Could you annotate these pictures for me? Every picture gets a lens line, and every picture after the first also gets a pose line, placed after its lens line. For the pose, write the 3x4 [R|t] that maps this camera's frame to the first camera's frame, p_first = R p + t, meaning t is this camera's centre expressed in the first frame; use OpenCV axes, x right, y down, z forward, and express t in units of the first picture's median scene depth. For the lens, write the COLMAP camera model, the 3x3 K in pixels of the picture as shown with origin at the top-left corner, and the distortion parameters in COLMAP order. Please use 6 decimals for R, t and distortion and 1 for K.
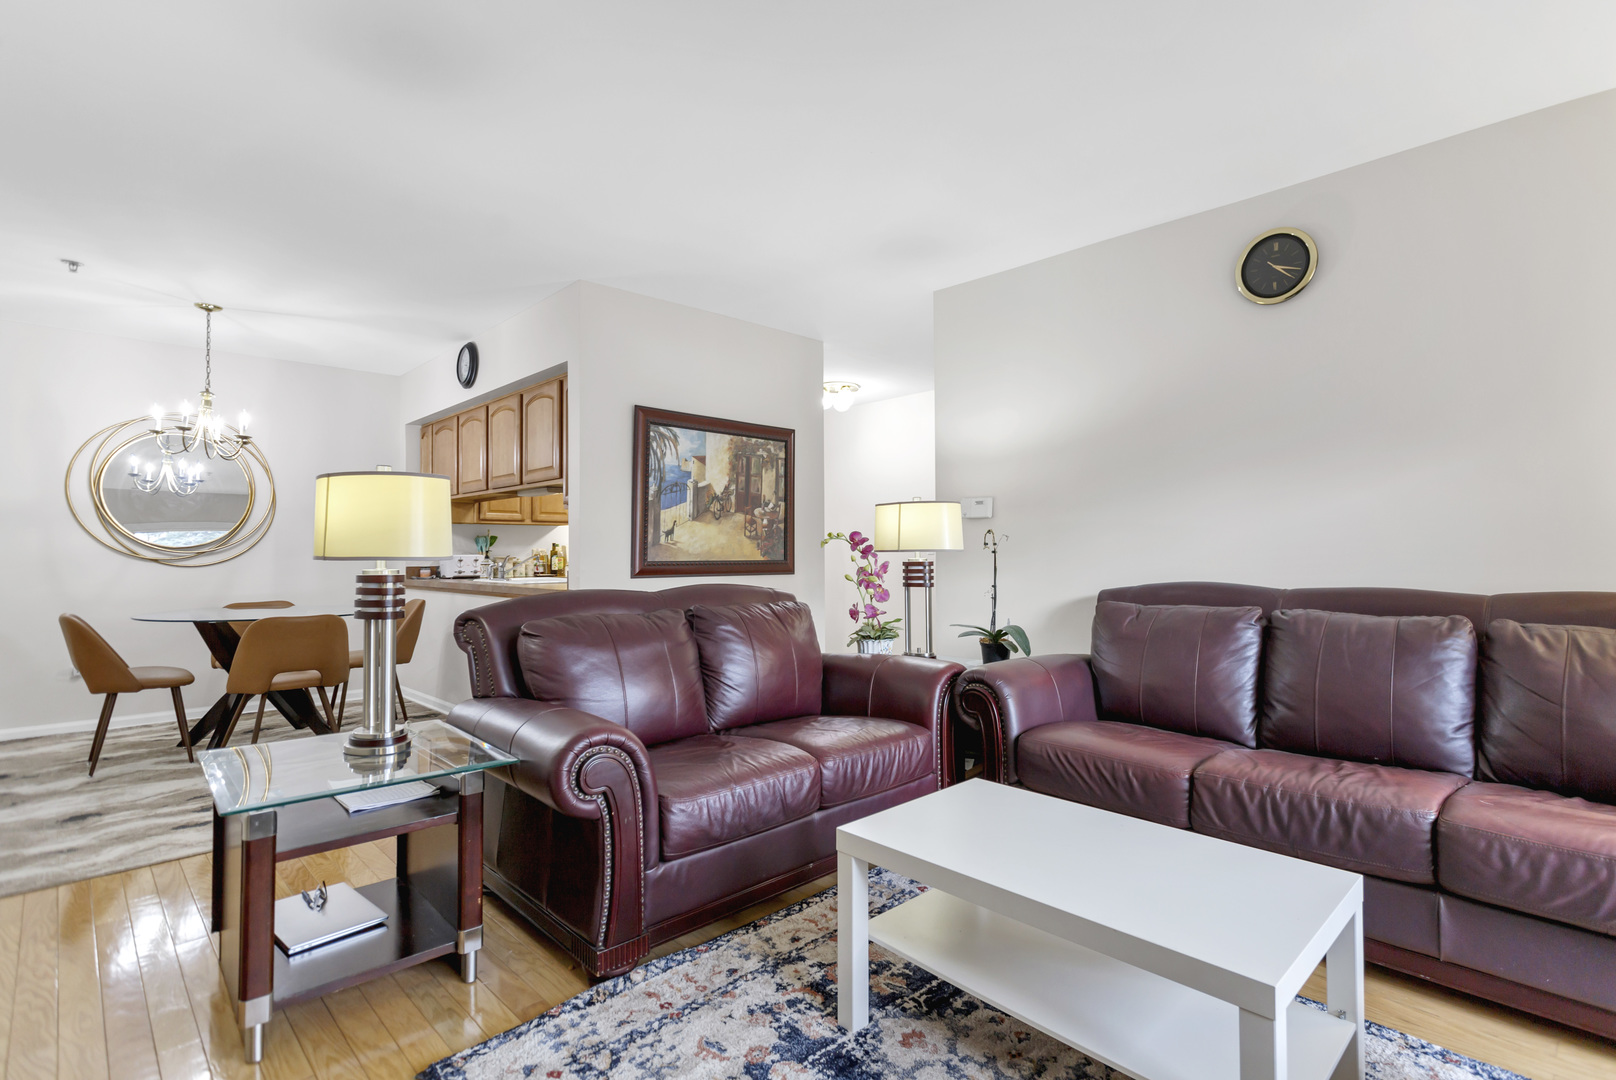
lens RADIAL K [[782.1, 0, 821.0], [0, 782.1, 536.2], [0, 0, 1]] dist [0.011015, -0.000292]
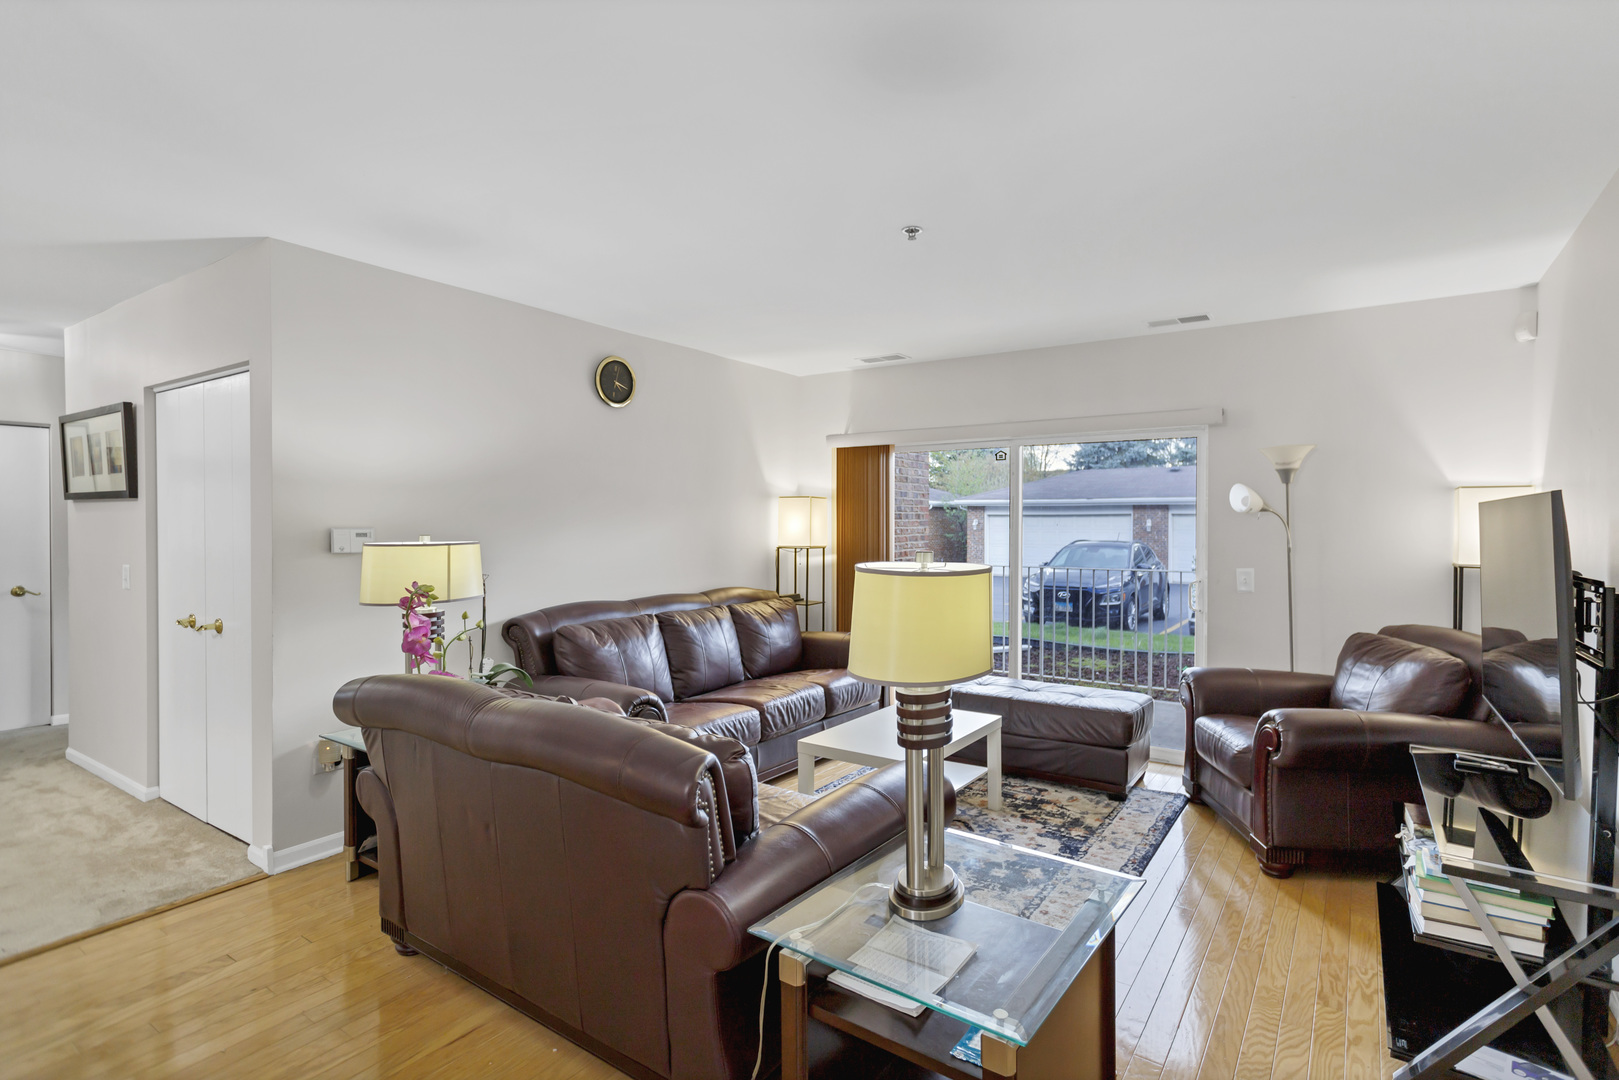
lens RADIAL K [[794.4, 0, 812.4], [0, 794.4, 533.4], [0, 0, 1]] dist [0.013629, 0.000660]
pose [[-0.186633, -0.018692, 0.982252, -0.544160], [-0.024181, 0.999603, 0.014428, -0.050827], [-0.982132, -0.021059, -0.187011, 0.517749]]
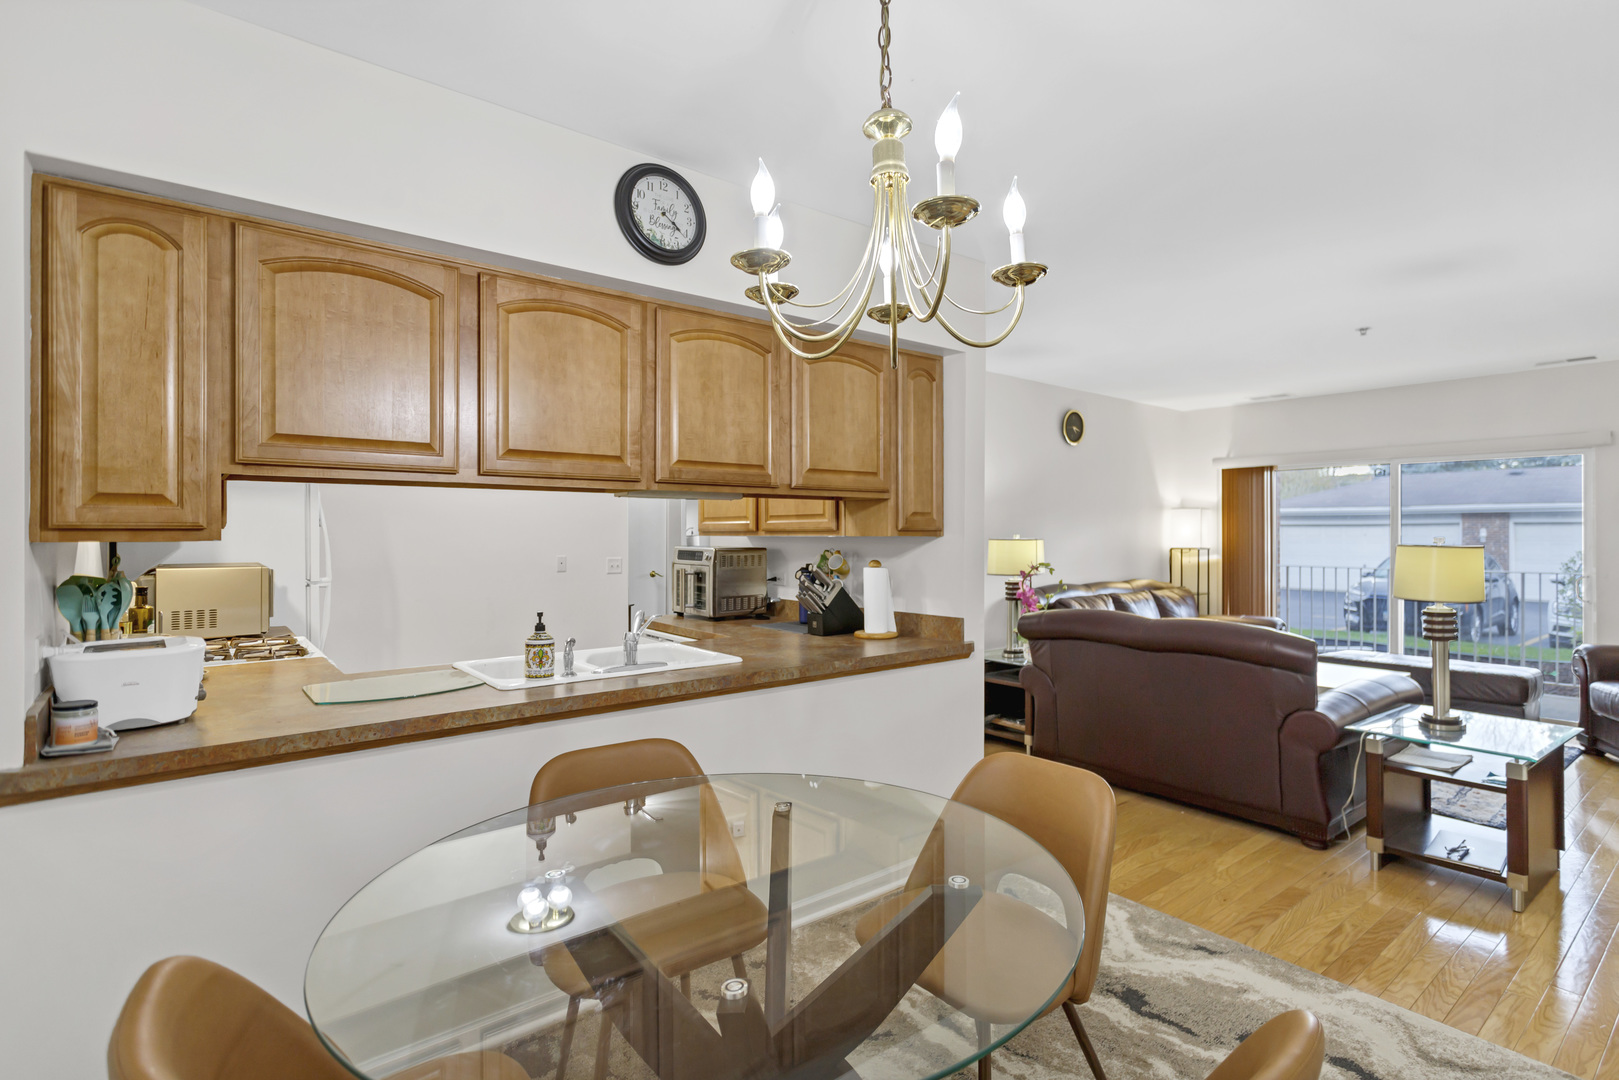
lens RADIAL K [[784.9, 0, 845.4], [0, 784.9, 531.9], [0, 0, 1]] dist [0.011328, -0.000369]
pose [[0.082320, -0.002665, 0.996602, -0.863003], [-0.022454, 0.999738, 0.004528, -0.036707], [-0.996353, -0.022751, 0.082238, 0.806931]]
